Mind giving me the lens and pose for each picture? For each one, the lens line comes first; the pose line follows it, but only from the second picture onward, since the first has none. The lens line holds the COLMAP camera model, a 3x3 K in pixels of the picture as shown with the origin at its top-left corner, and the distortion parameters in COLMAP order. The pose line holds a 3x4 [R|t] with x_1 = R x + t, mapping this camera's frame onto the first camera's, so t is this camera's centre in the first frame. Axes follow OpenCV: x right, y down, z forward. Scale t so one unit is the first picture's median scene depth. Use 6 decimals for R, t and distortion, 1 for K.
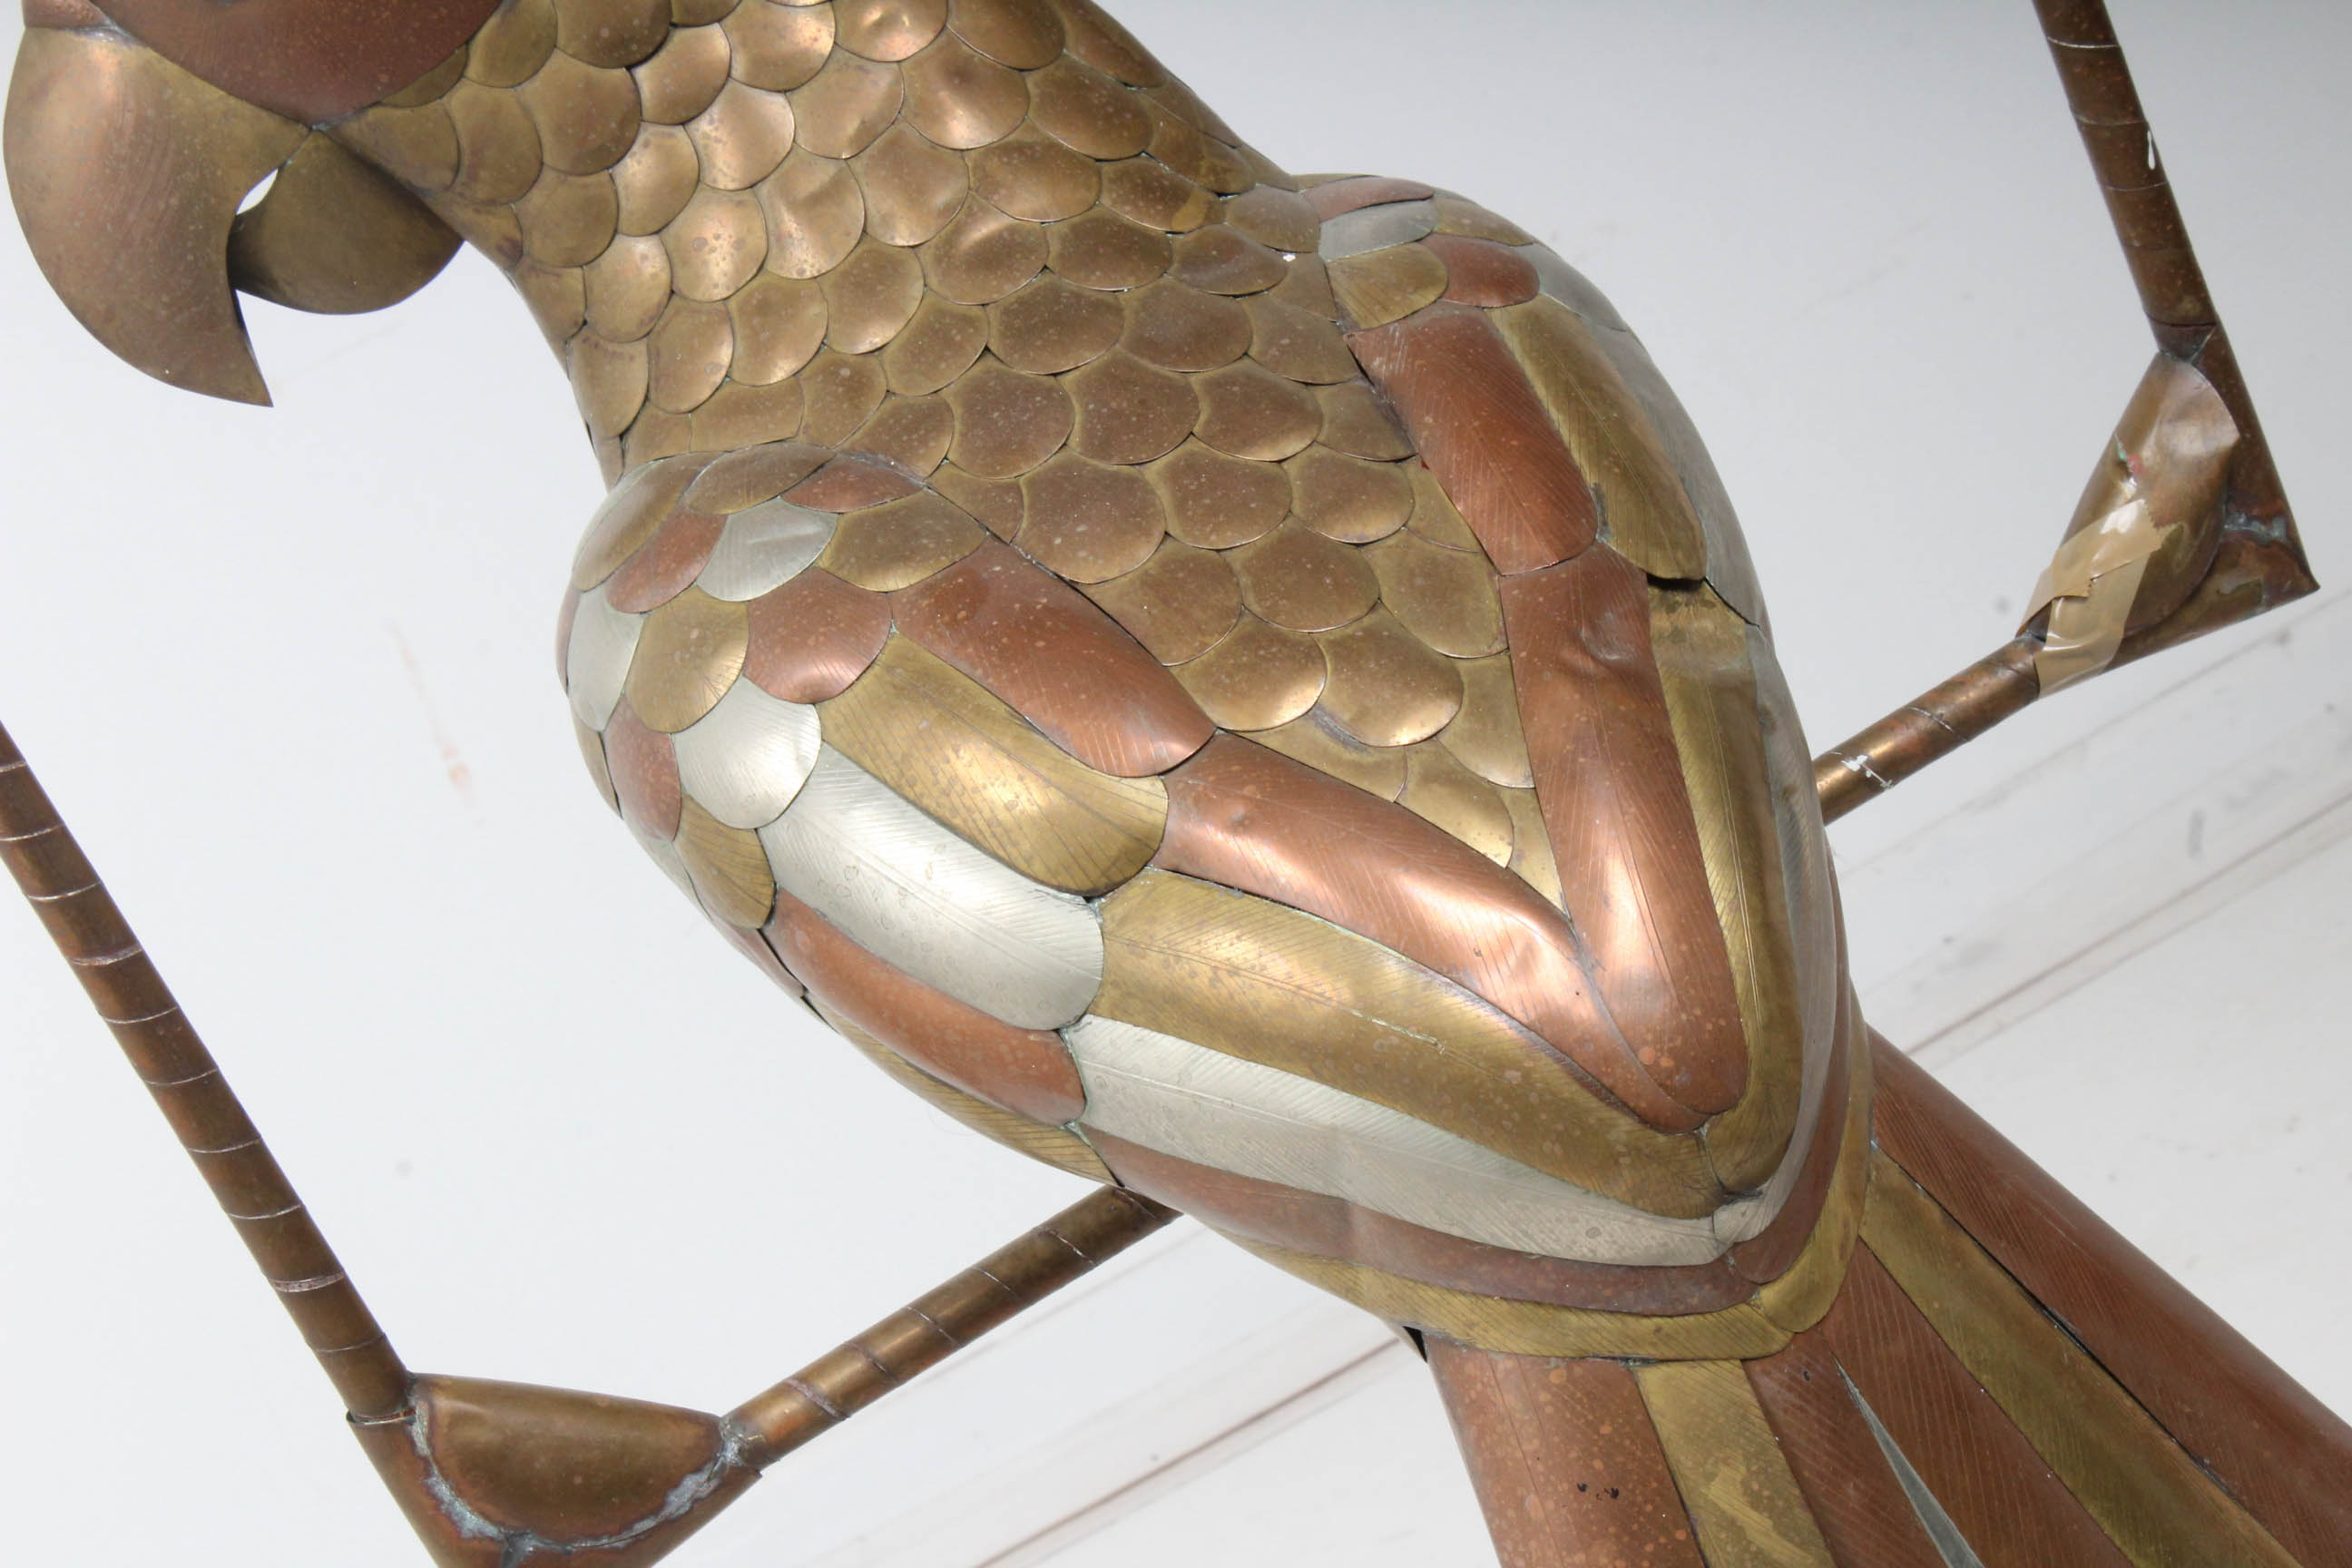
lens RADIAL K [[5498.4, 0, 1176.0], [0, 5498.4, 784.0], [0, 0, 1]] dist [0.063989, 0.057439]
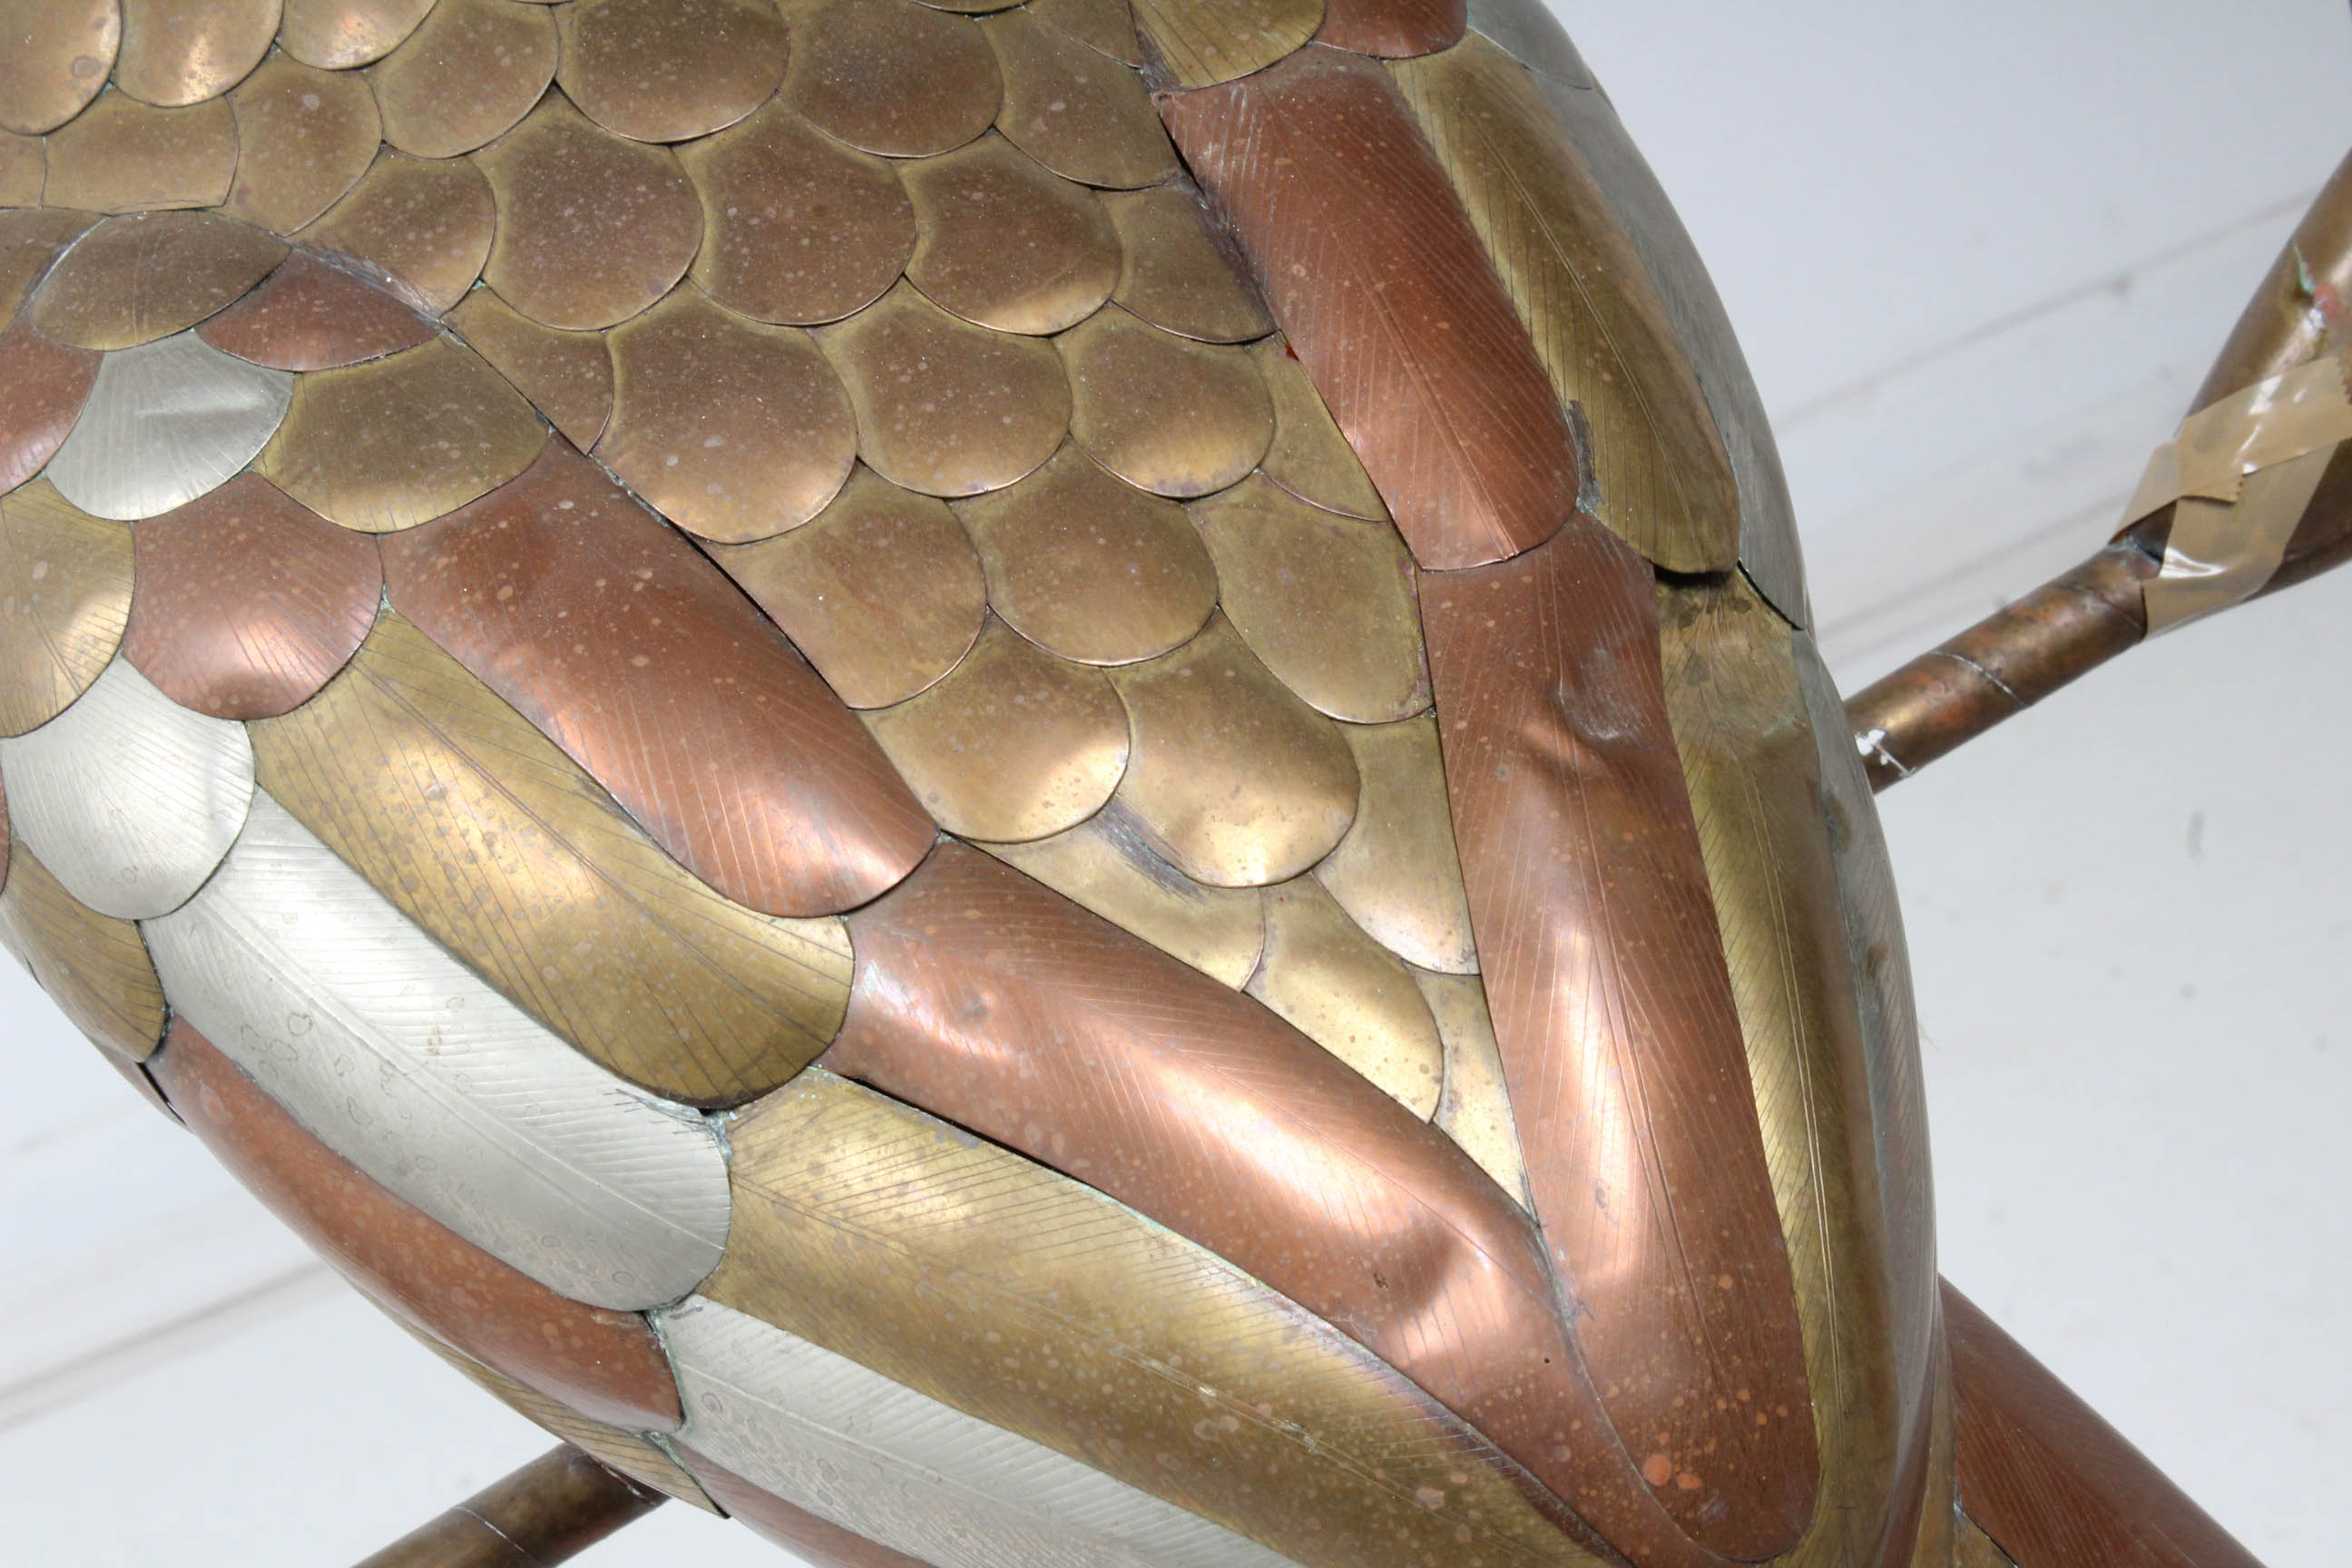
lens RADIAL K [[5498.4, 0, 1176.0], [0, 5498.4, 784.0], [0, 0, 1]] dist [0.063989, 0.057439]
pose [[0.992694, 0.040436, 0.113683, -0.033138], [-0.058354, 0.985553, 0.158997, -0.105707], [-0.105612, -0.164470, 0.980712, 0.406435]]
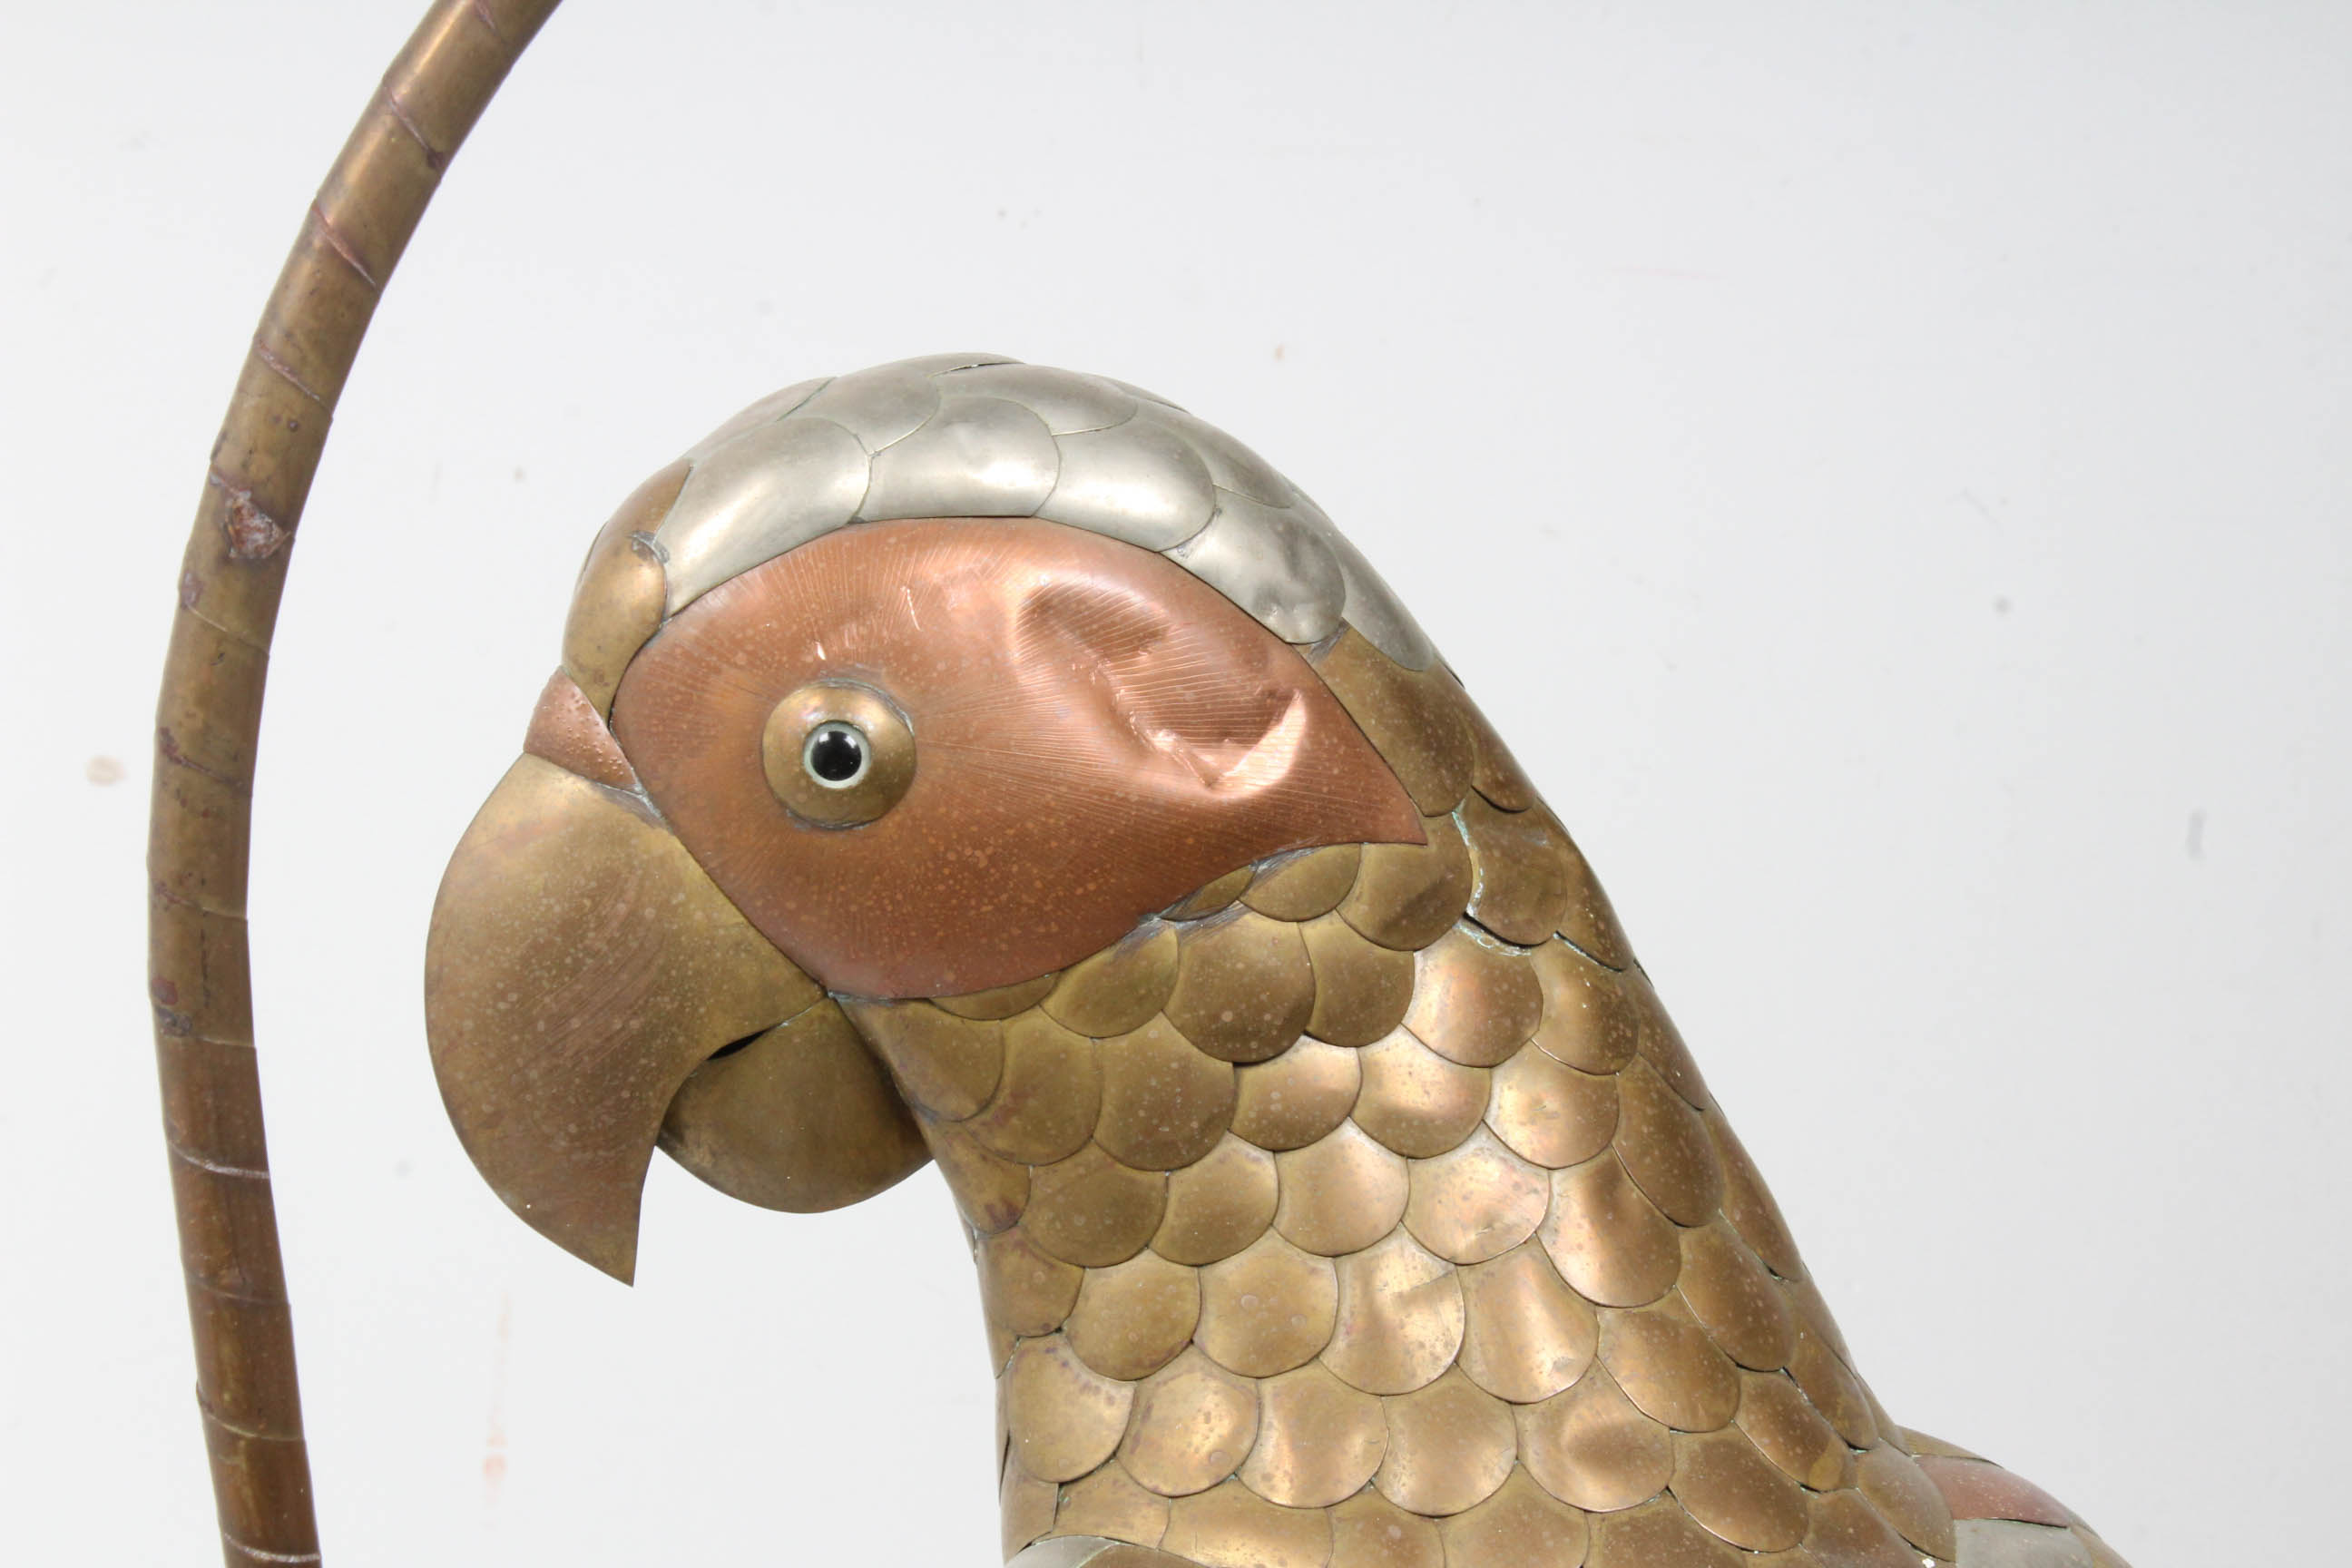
lens RADIAL K [[5498.4, 0, 1176.0], [0, 5498.4, 784.0], [0, 0, 1]] dist [0.063989, 0.057439]
pose [[0.927039, 0.338621, 0.161043, -0.264894], [-0.324527, 0.939715, -0.107786, -0.083031], [-0.187834, 0.047659, 0.981044, 0.218809]]
